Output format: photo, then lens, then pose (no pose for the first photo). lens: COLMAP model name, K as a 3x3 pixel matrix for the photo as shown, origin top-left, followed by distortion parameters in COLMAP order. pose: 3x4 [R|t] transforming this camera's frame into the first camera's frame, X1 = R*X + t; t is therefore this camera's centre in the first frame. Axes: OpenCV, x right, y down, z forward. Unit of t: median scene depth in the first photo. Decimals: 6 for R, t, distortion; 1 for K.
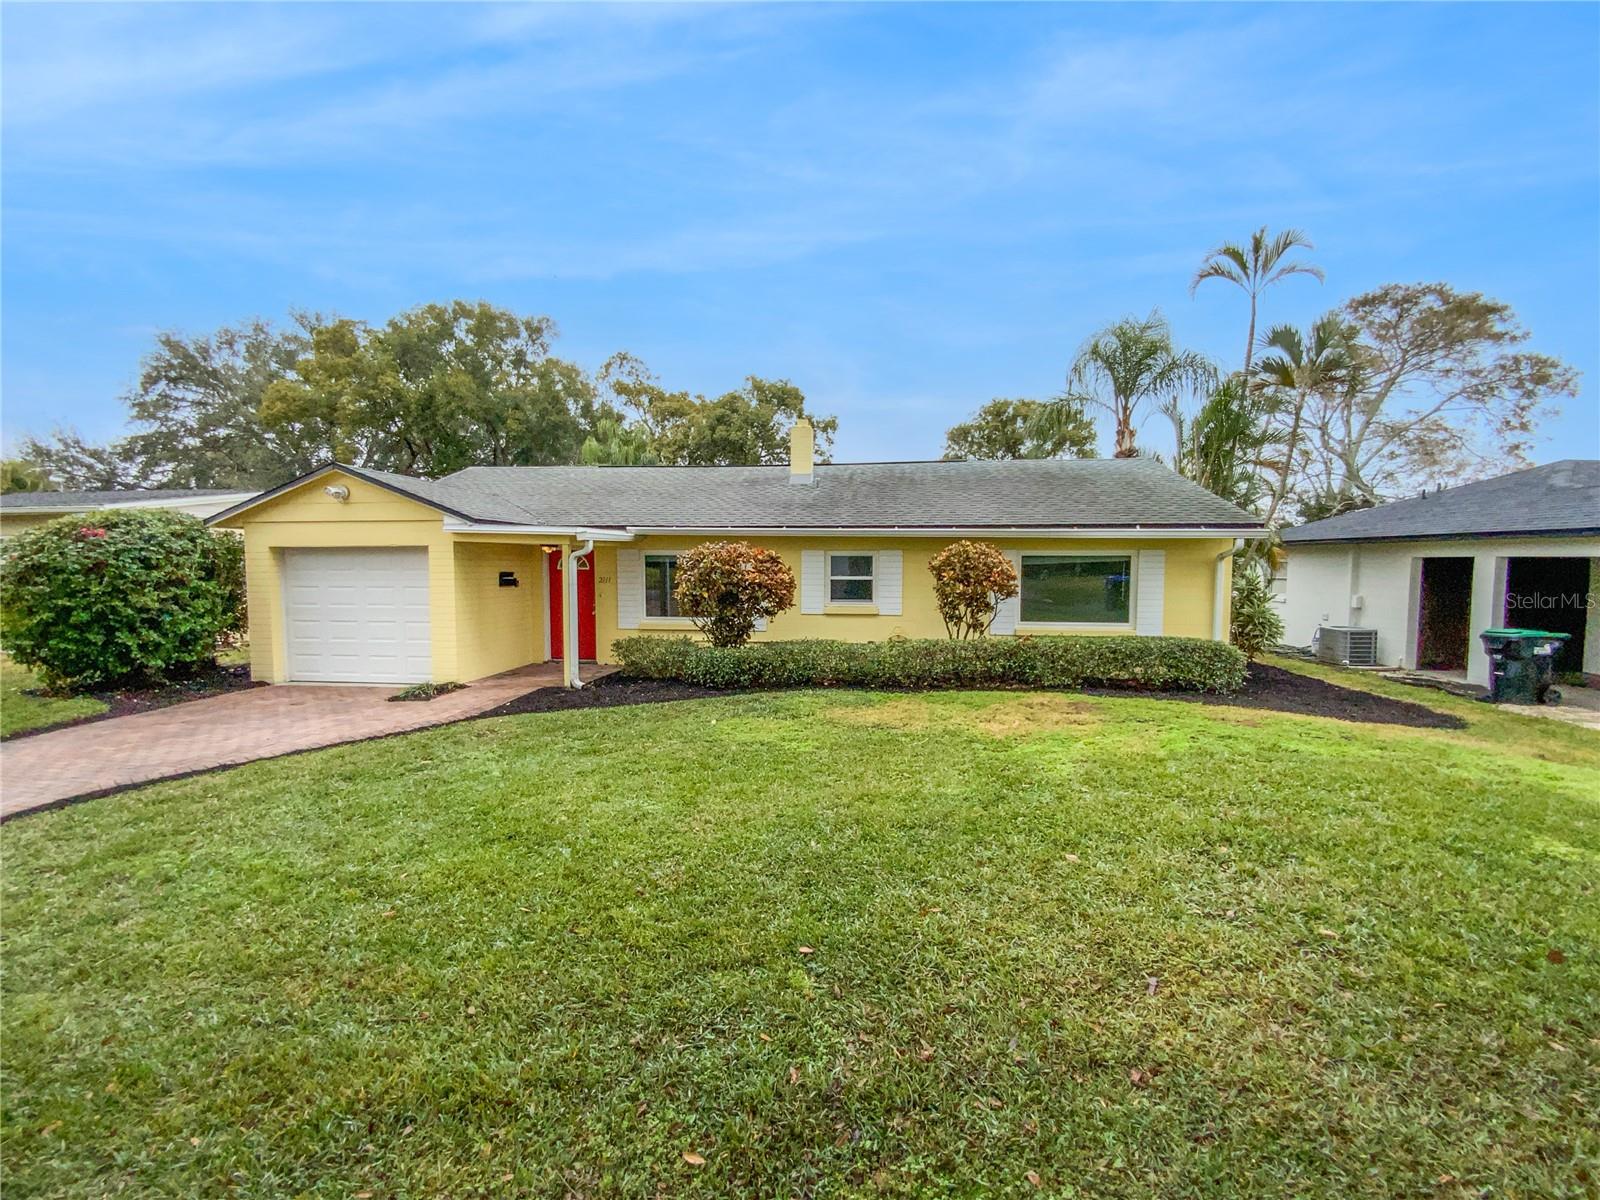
lens RADIAL K [[654.9, 0, 804.3], [0, 654.9, 597.1], [0, 0, 1]] dist [0.002723, -0.005636]
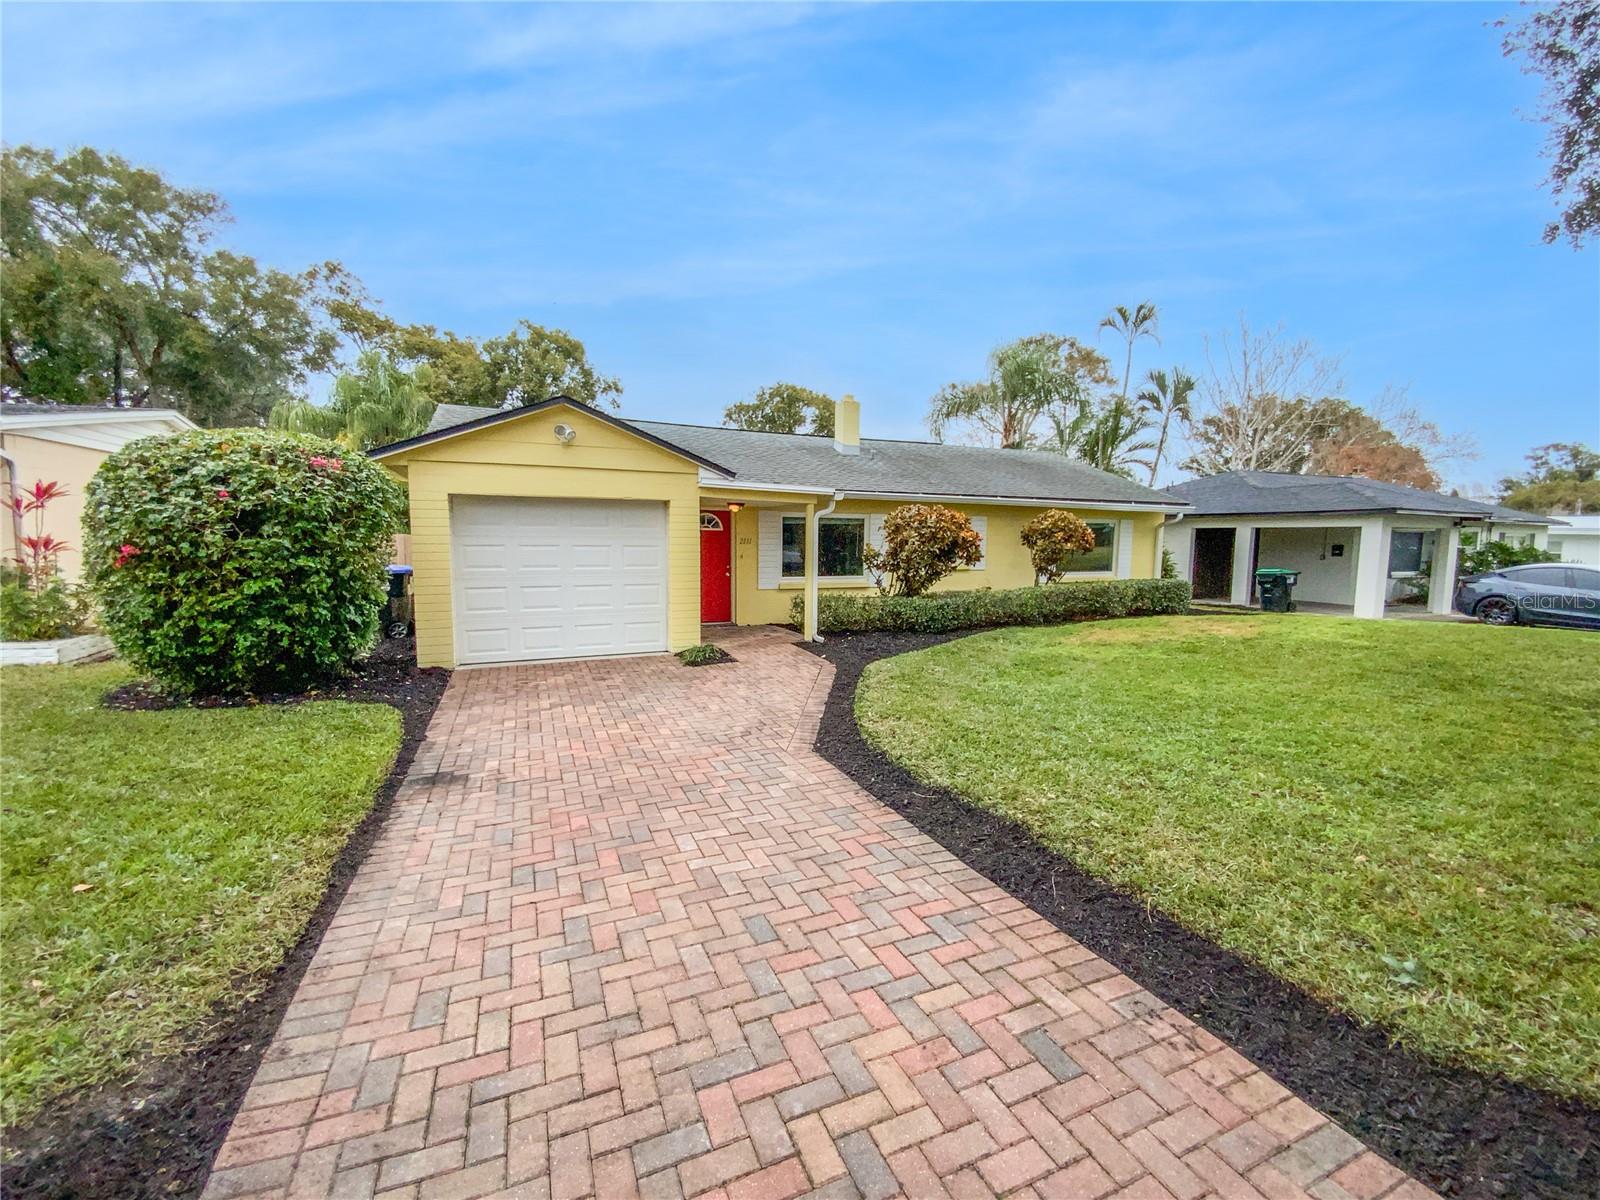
lens RADIAL K [[654.9, 0, 796.4], [0, 654.9, 601.8], [0, 0, 1]] dist [0.002723, -0.005636]
pose [[0.872078, -0.042773, 0.487494, -0.716698], [0.019095, 0.998388, 0.053440, 0.015013], [-0.488995, -0.037295, 0.871489, 0.087099]]
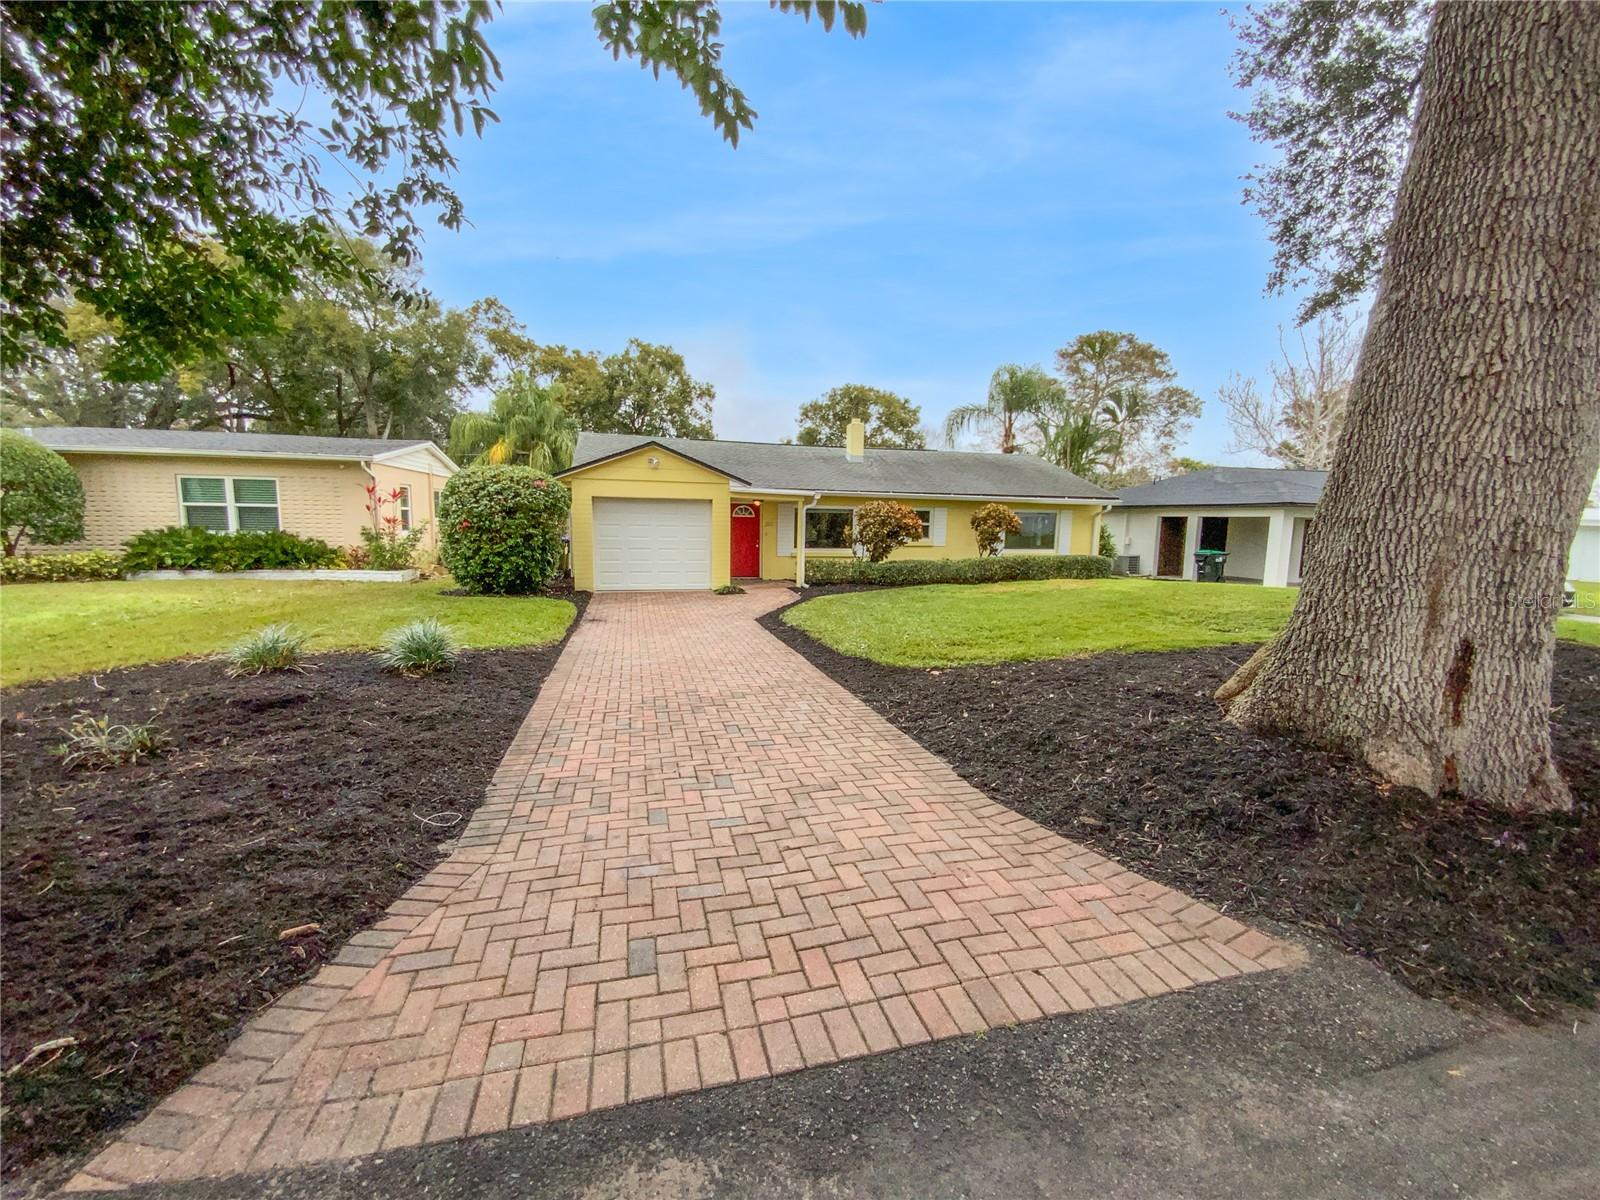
lens RADIAL K [[654.9, 0, 797.7], [0, 654.9, 598.8], [0, 0, 1]] dist [0.002723, -0.005636]
pose [[0.934470, -0.029263, 0.354836, -0.776326], [0.004003, 0.997417, 0.071716, 0.039570], [-0.356018, -0.065596, 0.932174, -0.444897]]
